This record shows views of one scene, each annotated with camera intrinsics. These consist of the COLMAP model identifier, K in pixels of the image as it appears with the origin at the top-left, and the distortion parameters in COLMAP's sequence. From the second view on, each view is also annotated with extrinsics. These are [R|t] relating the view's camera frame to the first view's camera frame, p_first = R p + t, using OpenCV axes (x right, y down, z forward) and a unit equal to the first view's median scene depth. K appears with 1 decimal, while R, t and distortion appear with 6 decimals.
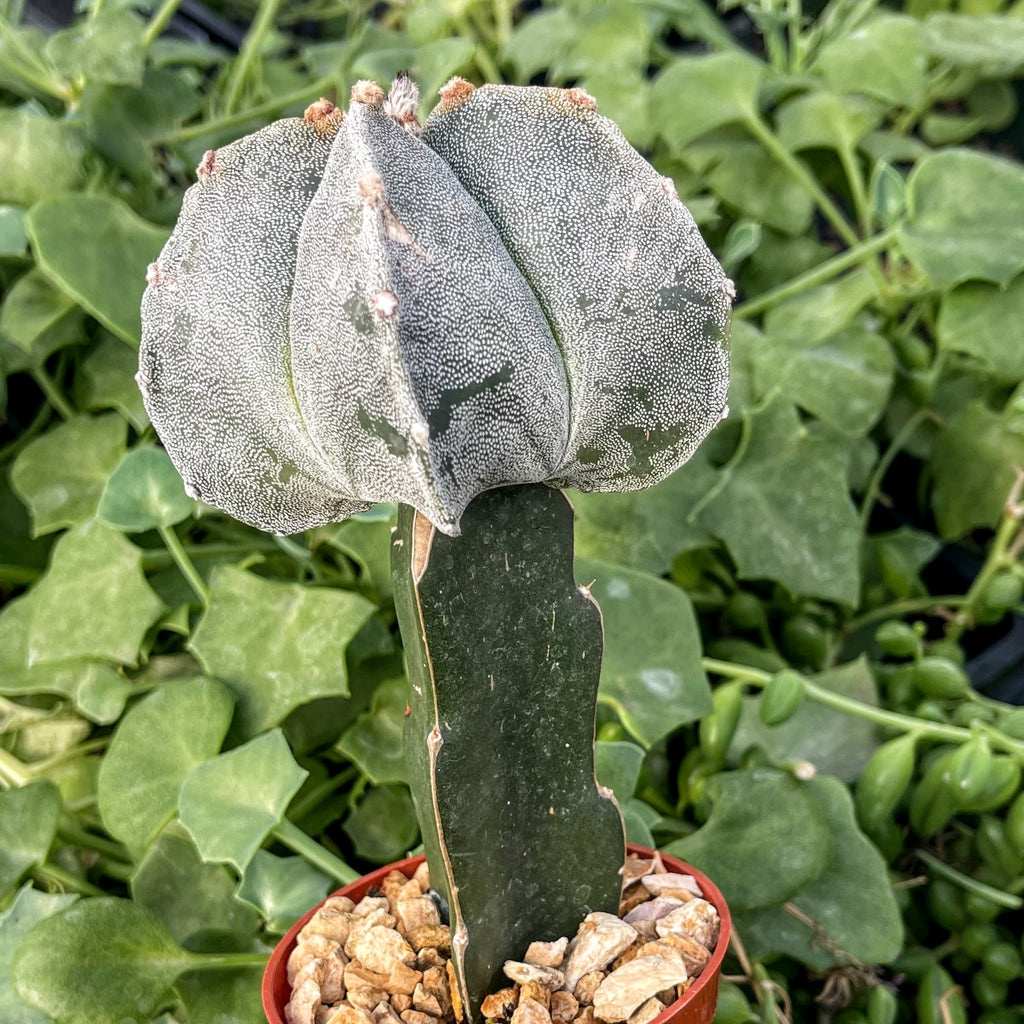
lens RADIAL K [[1615.8, 0, 513.0], [0, 1615.8, 663.4], [0, 0, 1]] dist [0.183986, -0.912204]
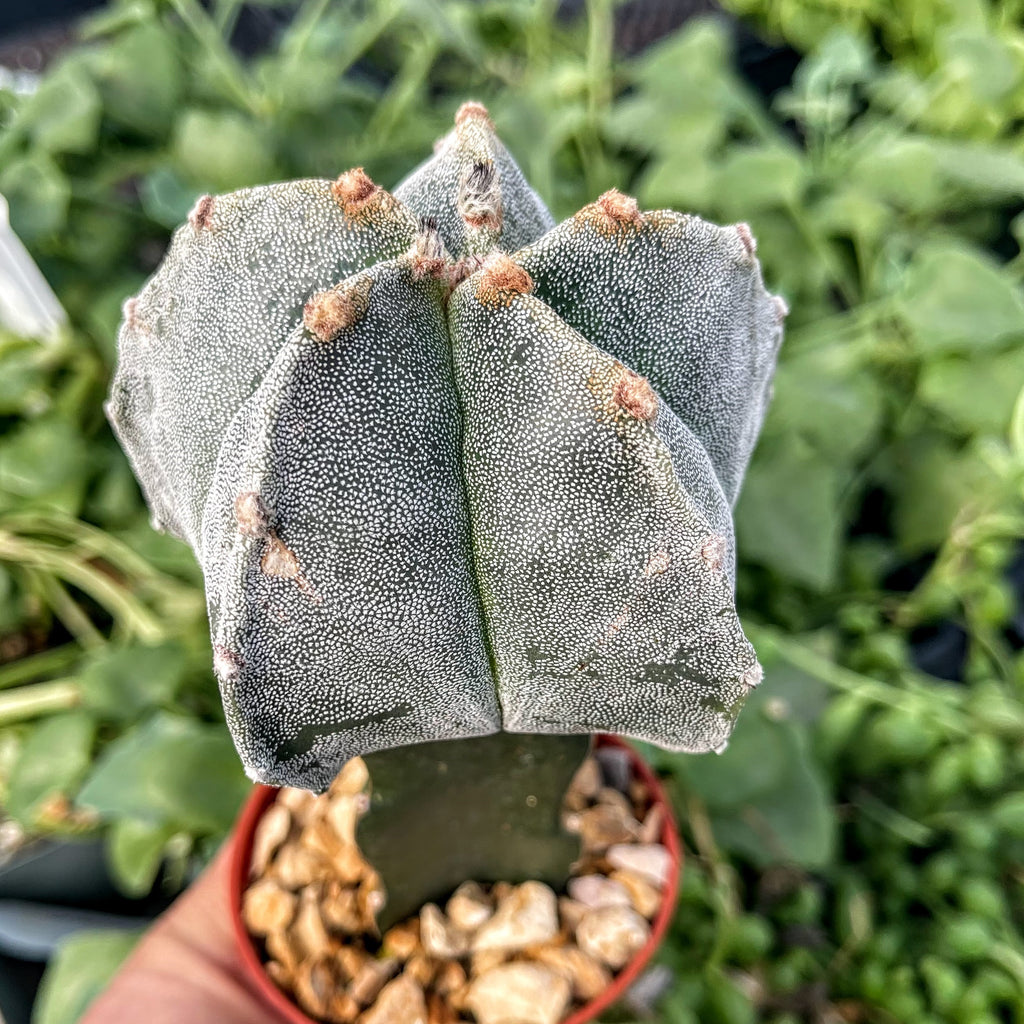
lens RADIAL K [[1313.4, 0, 477.4], [0, 1313.4, 633.2], [0, 0, 1]] dist [0.207413, -1.075857]
pose [[0.880975, 0.436409, -0.182840, 0.127363], [-0.249466, 0.756747, 0.604235, -0.591485], [0.402057, -0.486703, 0.775545, 0.510828]]
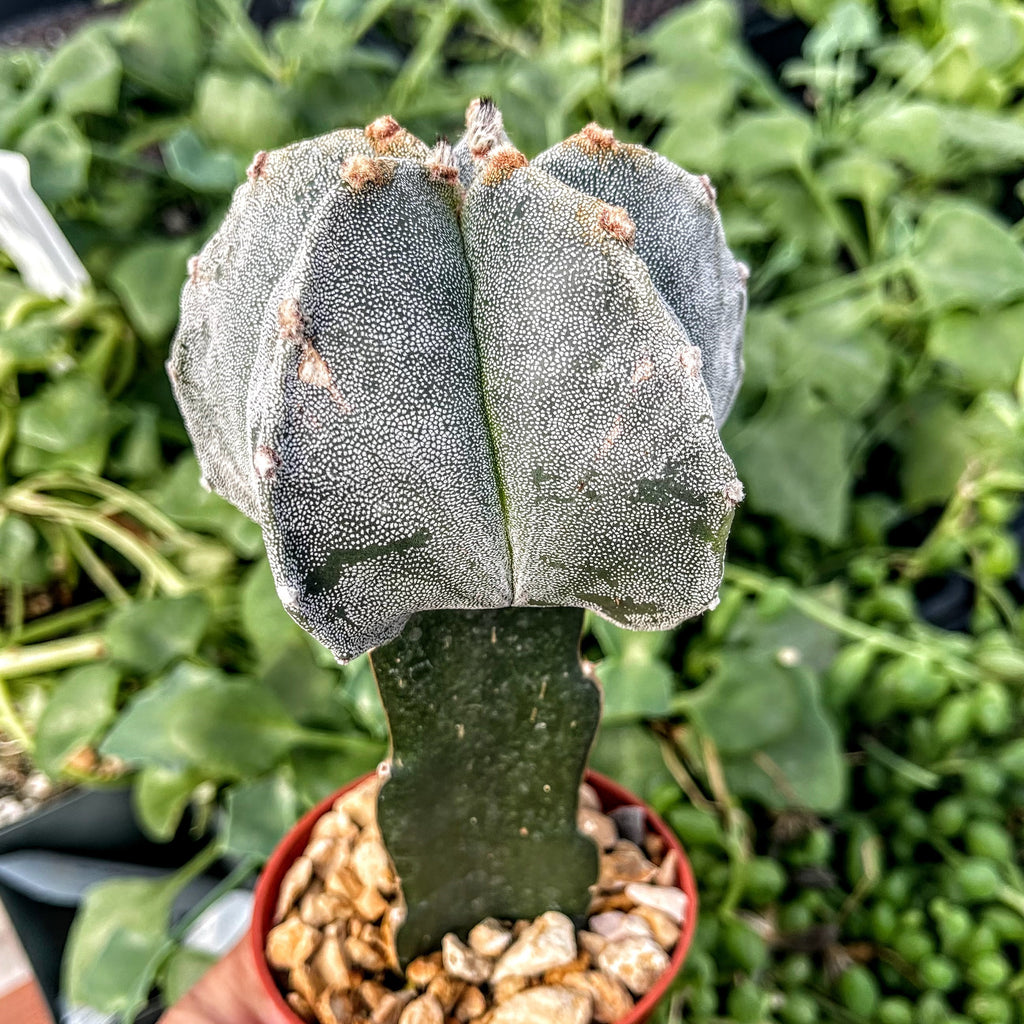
lens RADIAL K [[1268.3, 0, 499.3], [0, 1268.3, 612.0], [0, 0, 1]] dist [0.185262, -0.915194]
pose [[0.886435, 0.350046, -0.302823, 0.250934], [-0.236332, 0.904838, 0.354140, -0.386430], [0.397971, -0.242355, 0.884807, 0.378195]]
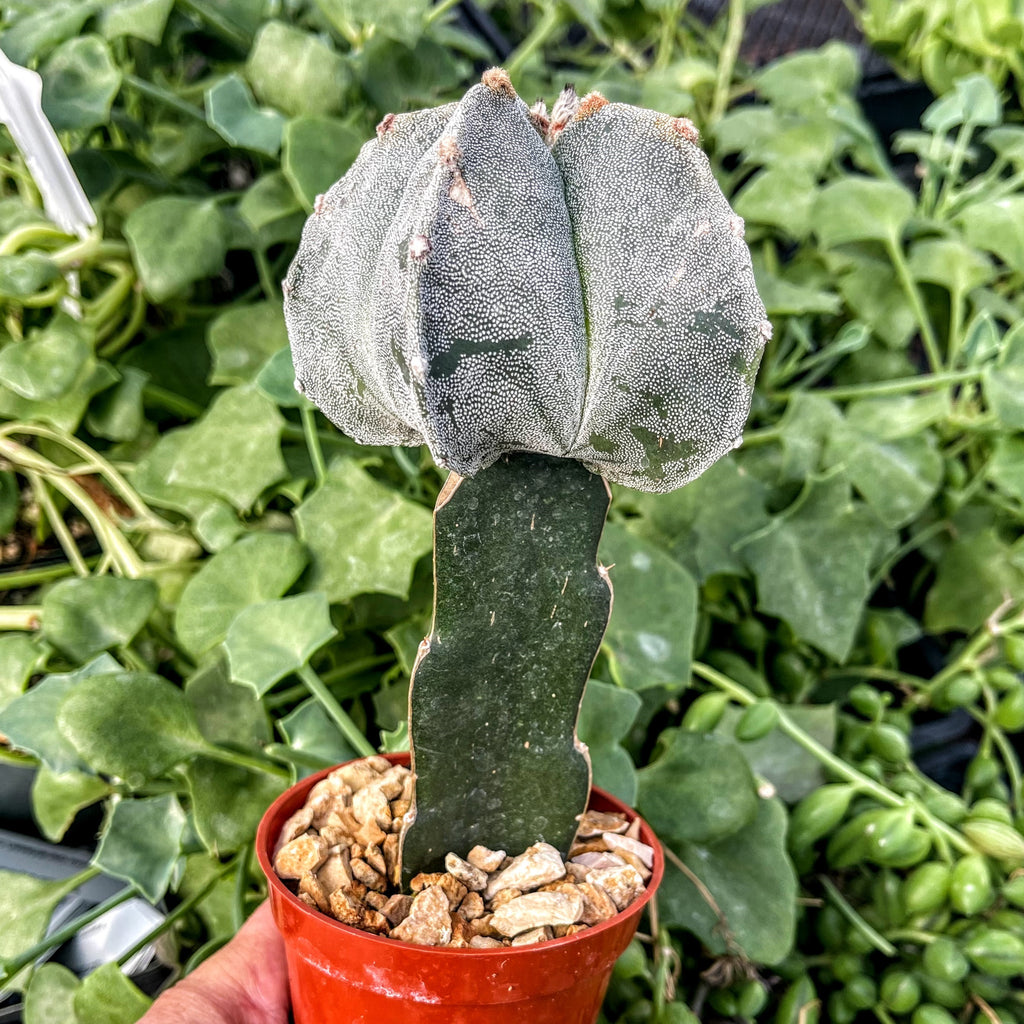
lens RADIAL K [[1191.8, 0, 510.3], [0, 1191.8, 639.3], [0, 0, 1]] dist [0.085613, -0.350189]
pose [[0.909881, 0.319436, -0.264720, 0.261361], [-0.319084, 0.946631, 0.045556, -0.019300], [0.265144, 0.043018, 0.963249, 0.207422]]
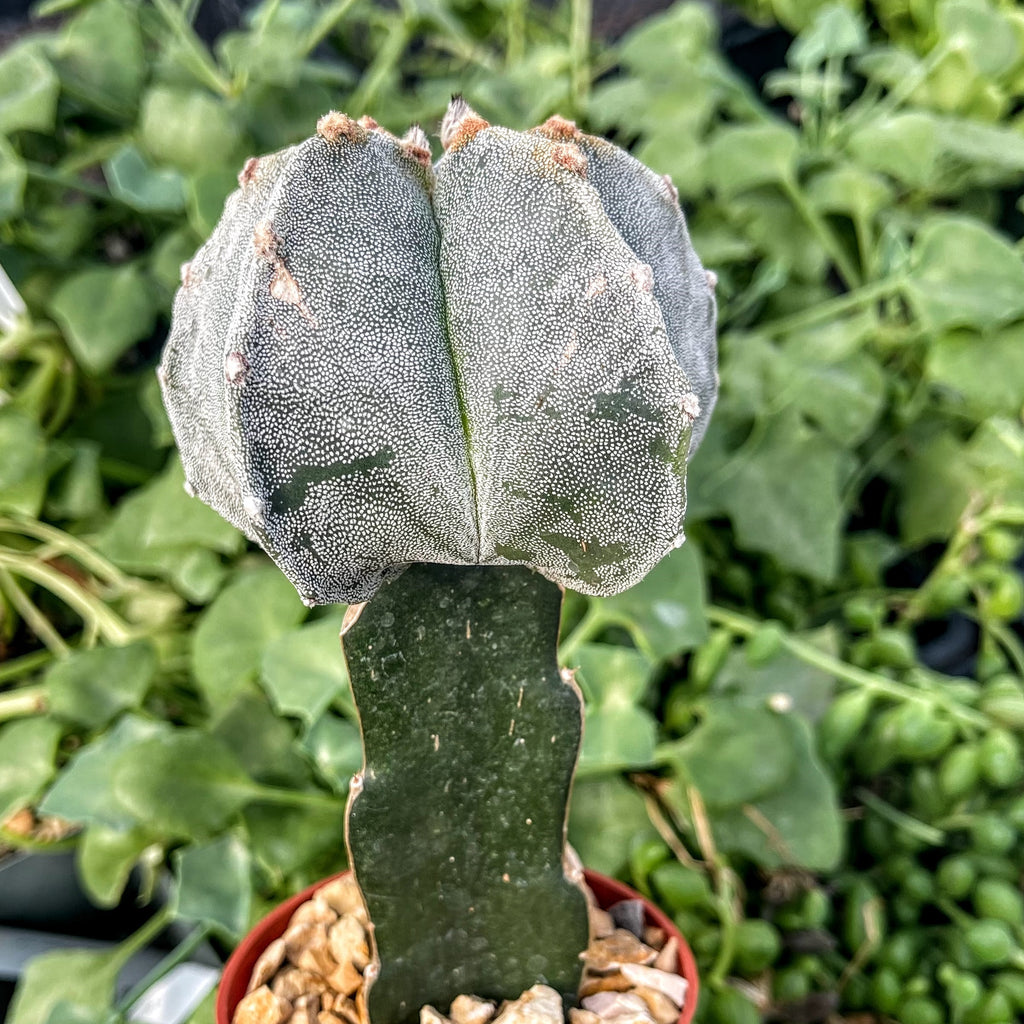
lens RADIAL K [[1363.9, 0, 455.0], [0, 1363.9, 637.9], [0, 0, 1]] dist [0.190883, -0.981315]
pose [[0.863467, 0.273085, -0.424087, 0.371664], [-0.227182, 0.961211, 0.156401, -0.204025], [0.450348, -0.038702, 0.892014, 0.317342]]
